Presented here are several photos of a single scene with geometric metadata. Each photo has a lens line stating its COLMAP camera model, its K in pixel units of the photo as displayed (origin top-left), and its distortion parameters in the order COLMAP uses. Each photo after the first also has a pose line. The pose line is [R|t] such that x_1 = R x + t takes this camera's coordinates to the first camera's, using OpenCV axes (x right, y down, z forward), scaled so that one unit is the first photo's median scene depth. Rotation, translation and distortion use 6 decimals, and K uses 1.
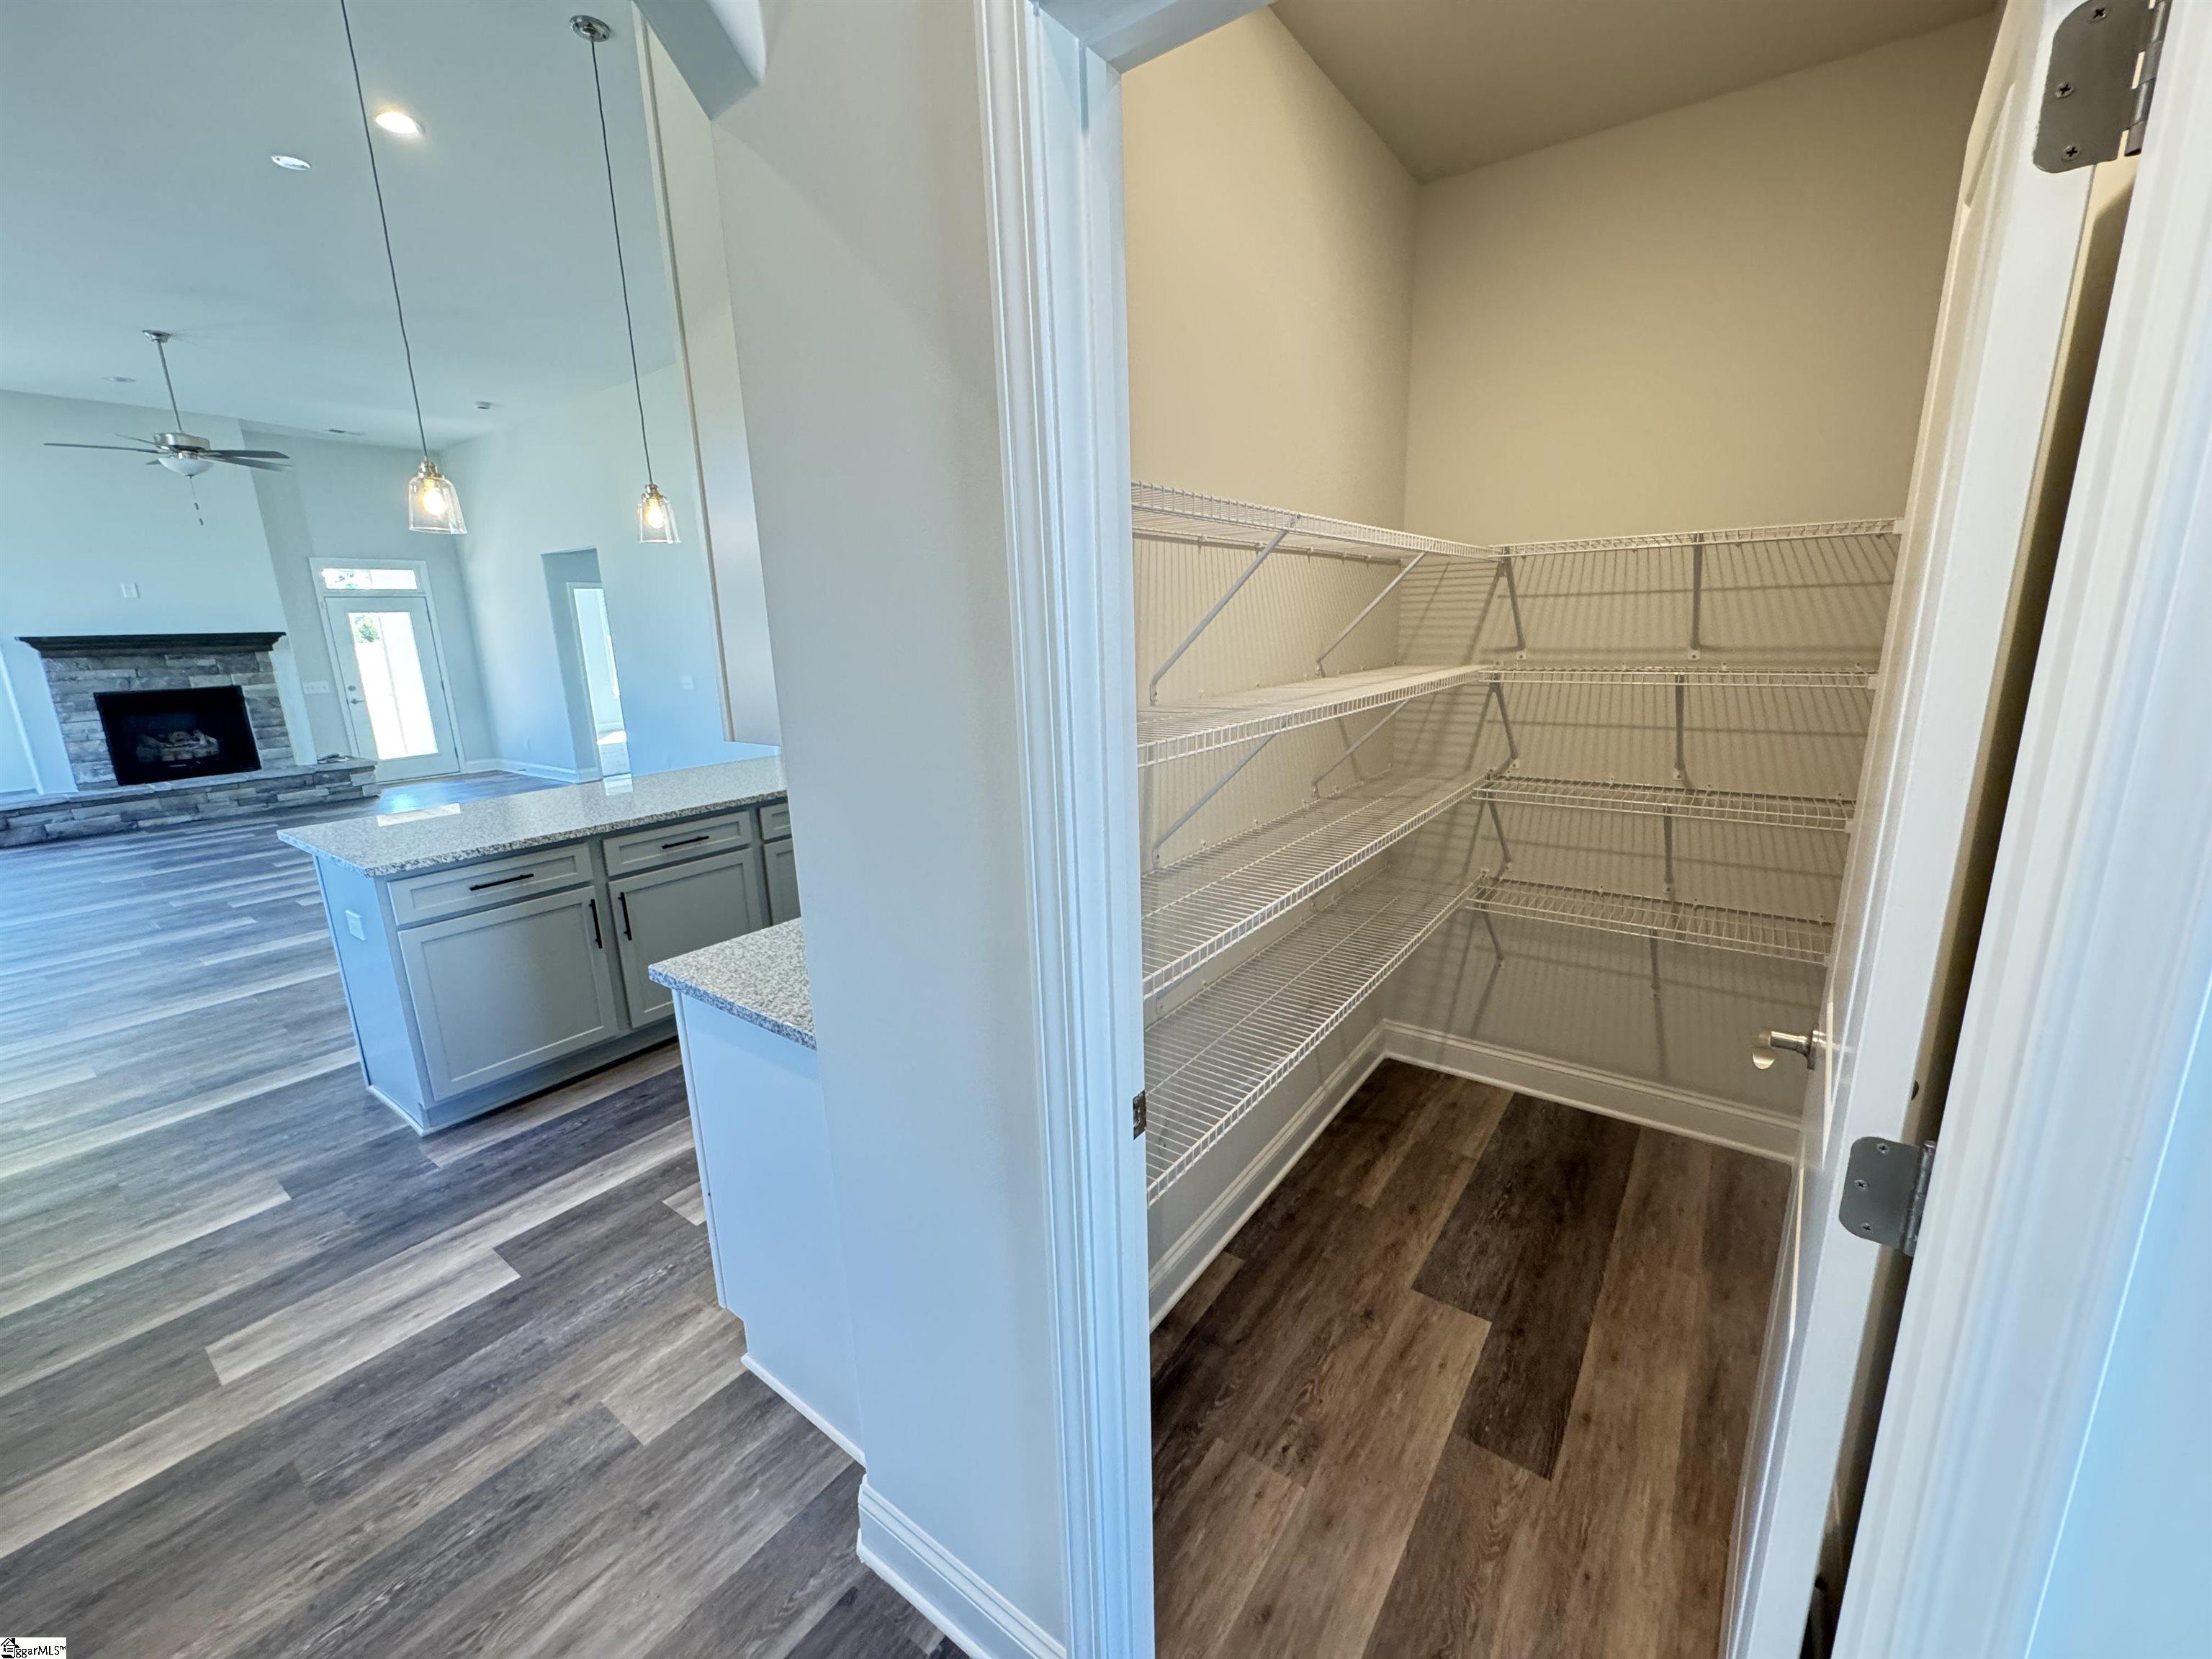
lens RADIAL K [[878.5, 0, 1110.3], [0, 878.5, 833.0], [0, 0, 1]] dist [0.000850, 0.000723]
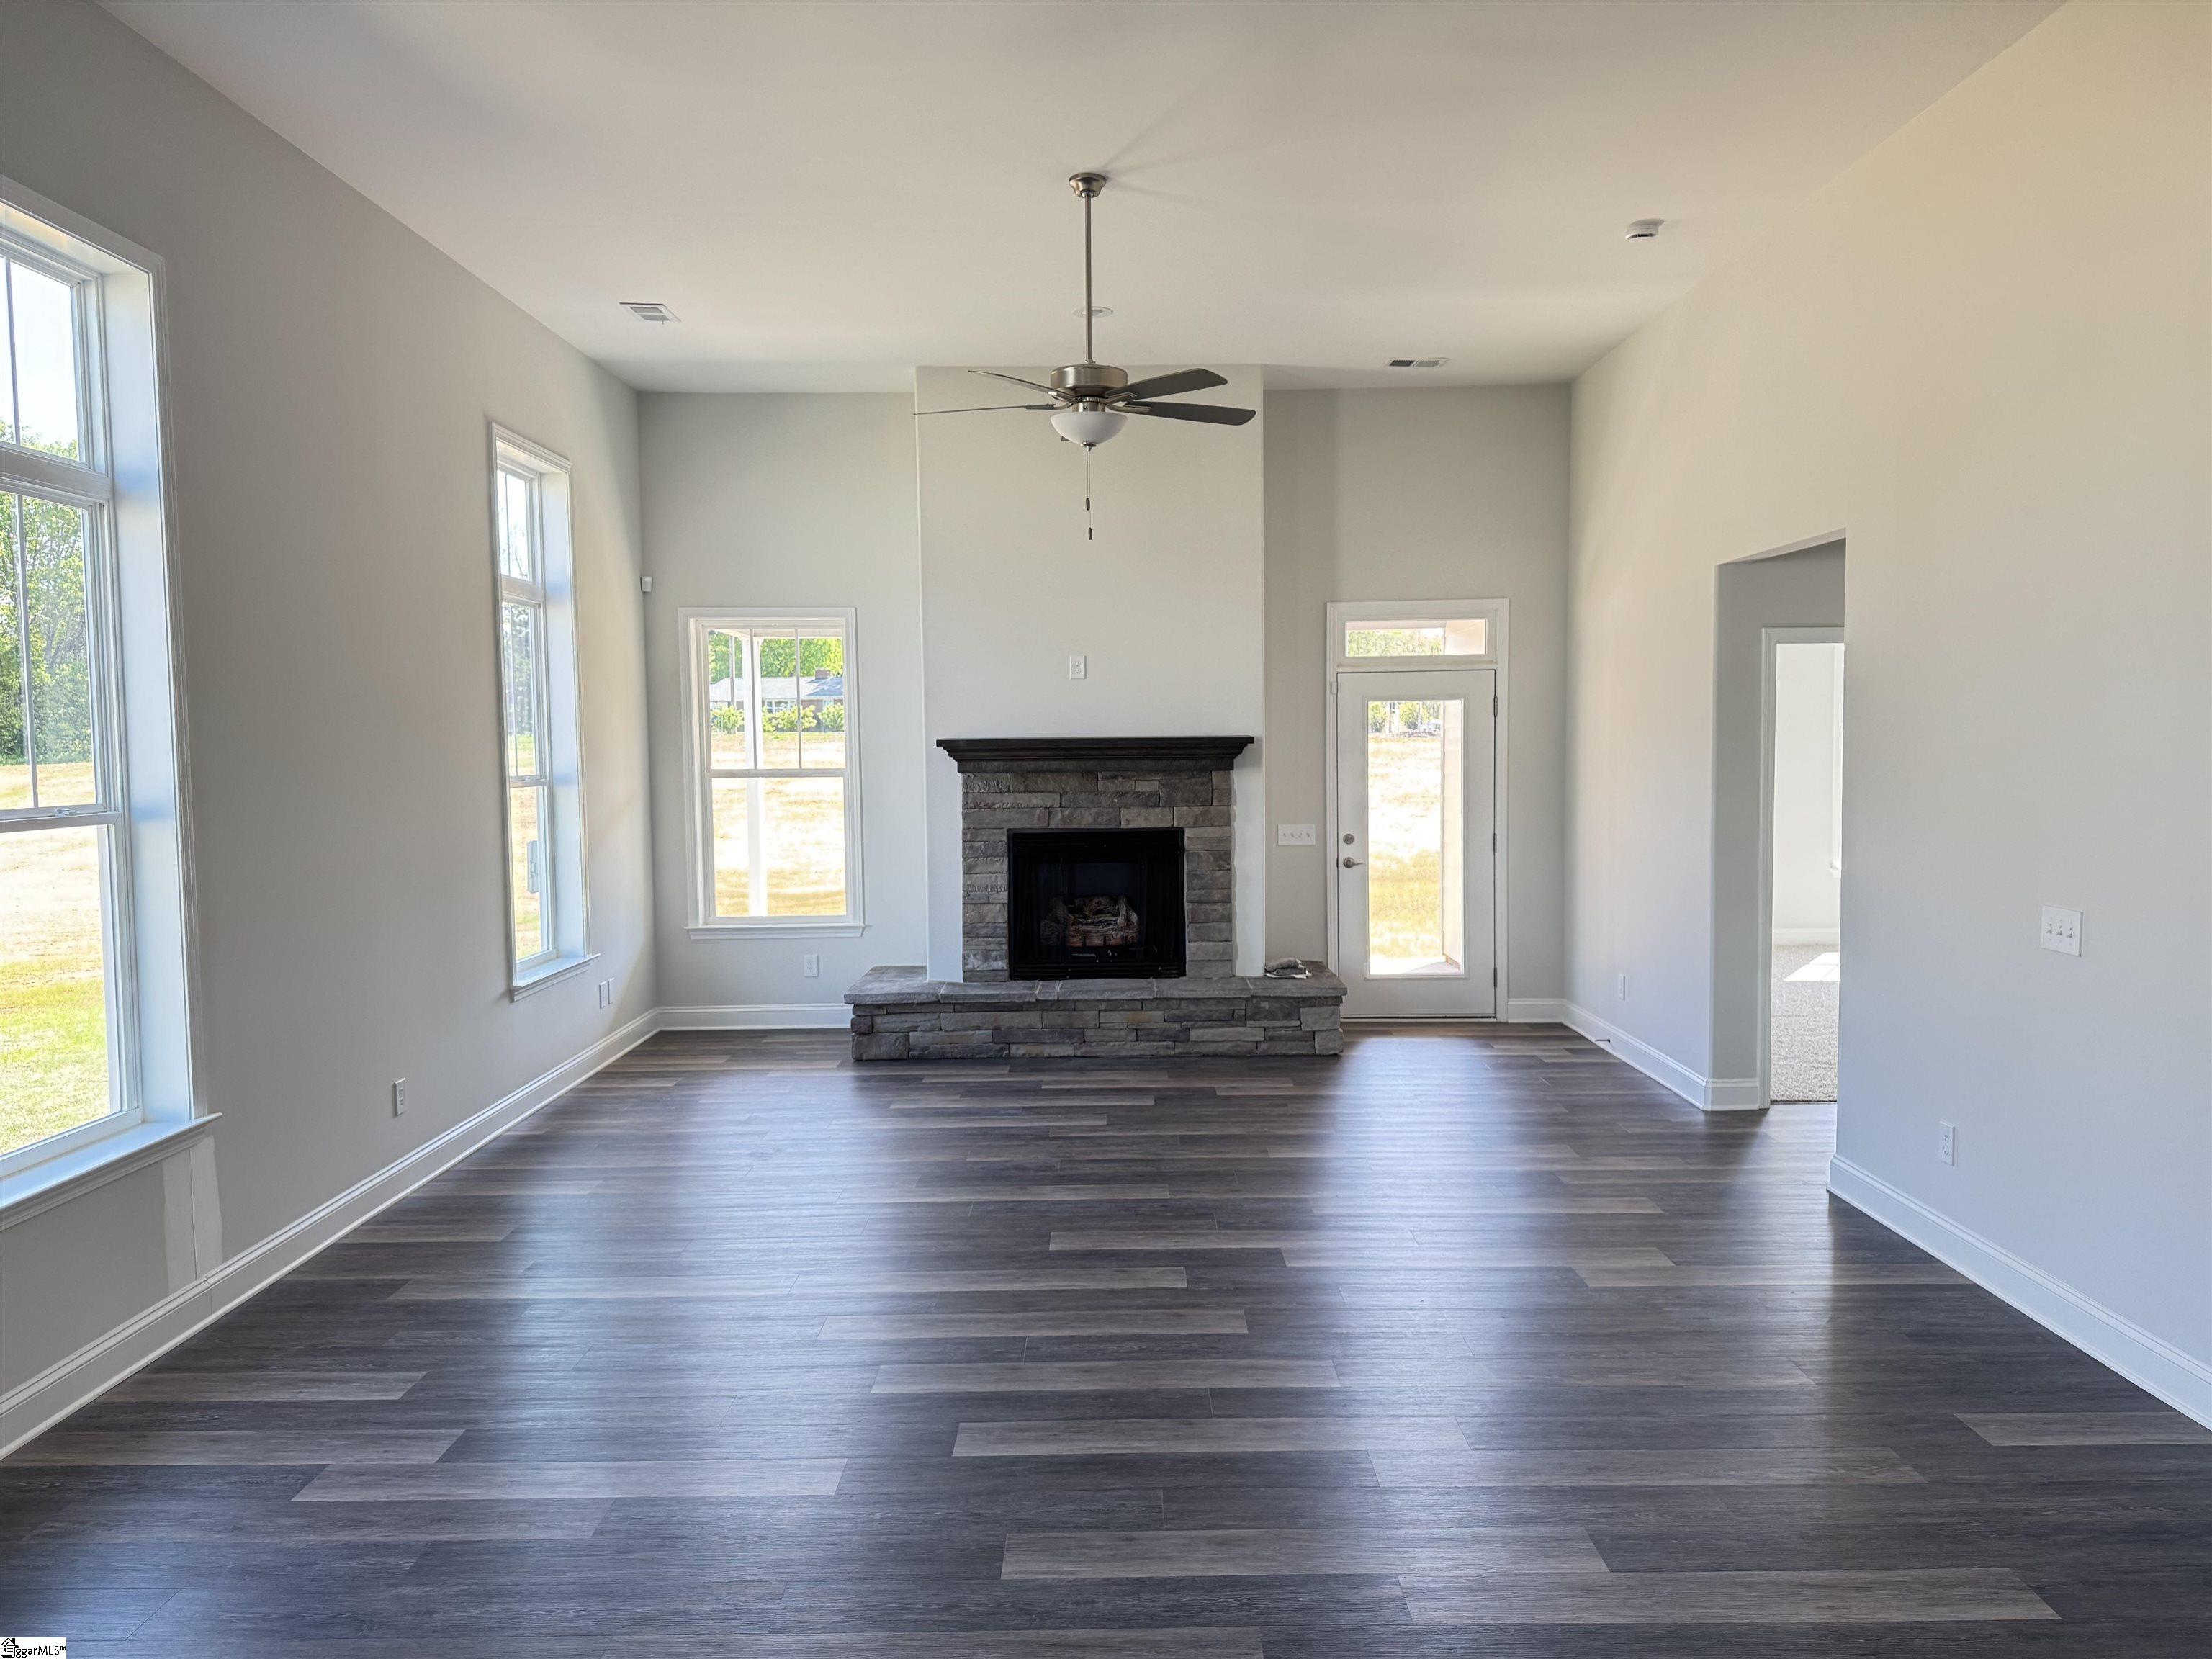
lens RADIAL K [[1522.9, 0, 1097.5], [0, 1522.9, 809.5], [0, 0, 1]] dist [0.062149, 0.000114]
pose [[0.574719, 0.064197, -0.815829, -0.230173], [-0.199074, 0.977939, -0.063287, -0.108383], [0.793768, 0.198782, 0.574820, 0.400589]]
